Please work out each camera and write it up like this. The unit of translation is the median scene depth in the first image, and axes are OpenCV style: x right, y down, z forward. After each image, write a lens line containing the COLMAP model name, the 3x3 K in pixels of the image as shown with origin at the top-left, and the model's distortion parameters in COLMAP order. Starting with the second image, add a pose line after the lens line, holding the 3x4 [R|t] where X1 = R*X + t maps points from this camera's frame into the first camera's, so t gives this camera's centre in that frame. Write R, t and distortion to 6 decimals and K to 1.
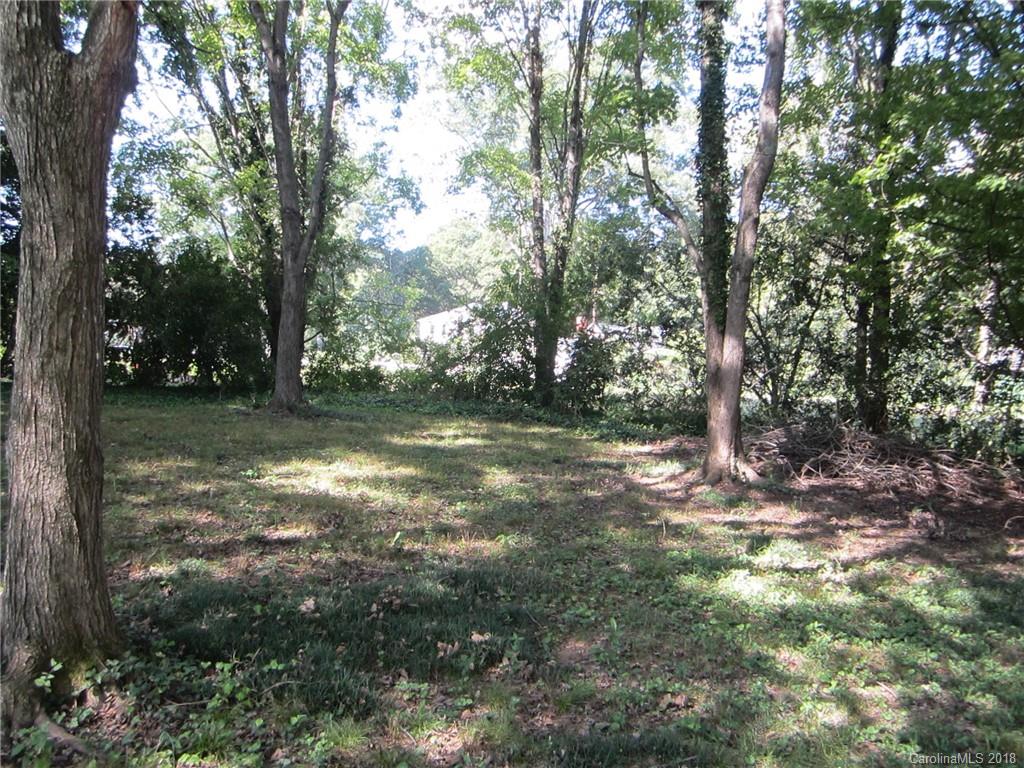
lens RADIAL K [[886.0, 0, 512.0], [0, 886.0, 384.0], [0, 0, 1]] dist [-0.047726, -0.014929]
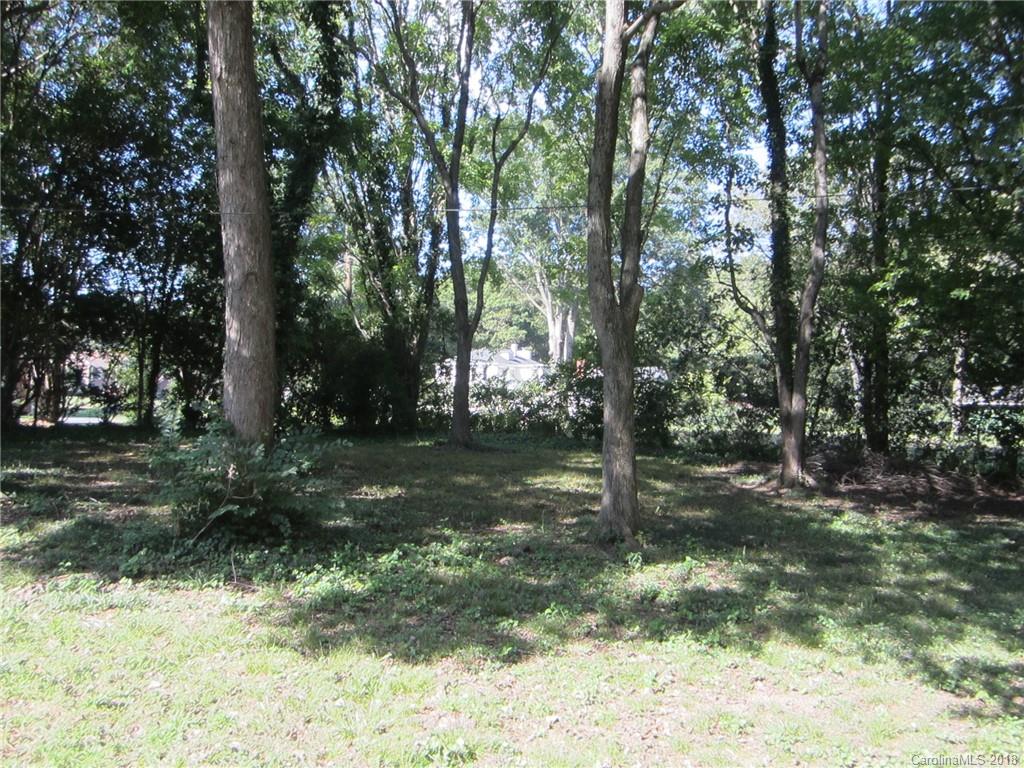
lens RADIAL K [[886.0, 0, 512.0], [0, 886.0, 384.0], [0, 0, 1]] dist [-0.047726, -0.014929]
pose [[0.999680, -0.010746, 0.022915, -0.209702], [0.011713, 0.999029, -0.042480, -0.007318], [-0.022436, 0.042735, 0.998834, -0.391700]]
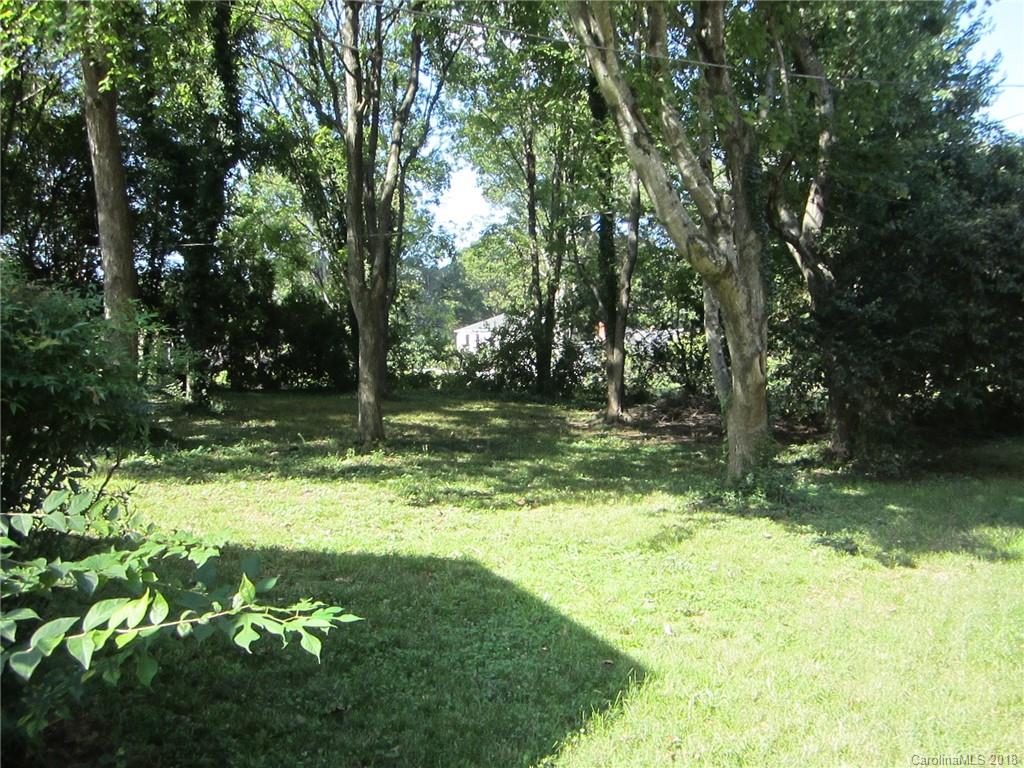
lens RADIAL K [[886.0, 0, 512.0], [0, 886.0, 384.0], [0, 0, 1]] dist [-0.047726, -0.014929]
pose [[0.998680, -0.029114, -0.042316, 0.070332], [0.028902, 0.999566, -0.005616, 0.020952], [0.042461, 0.004385, 0.999088, -0.698930]]
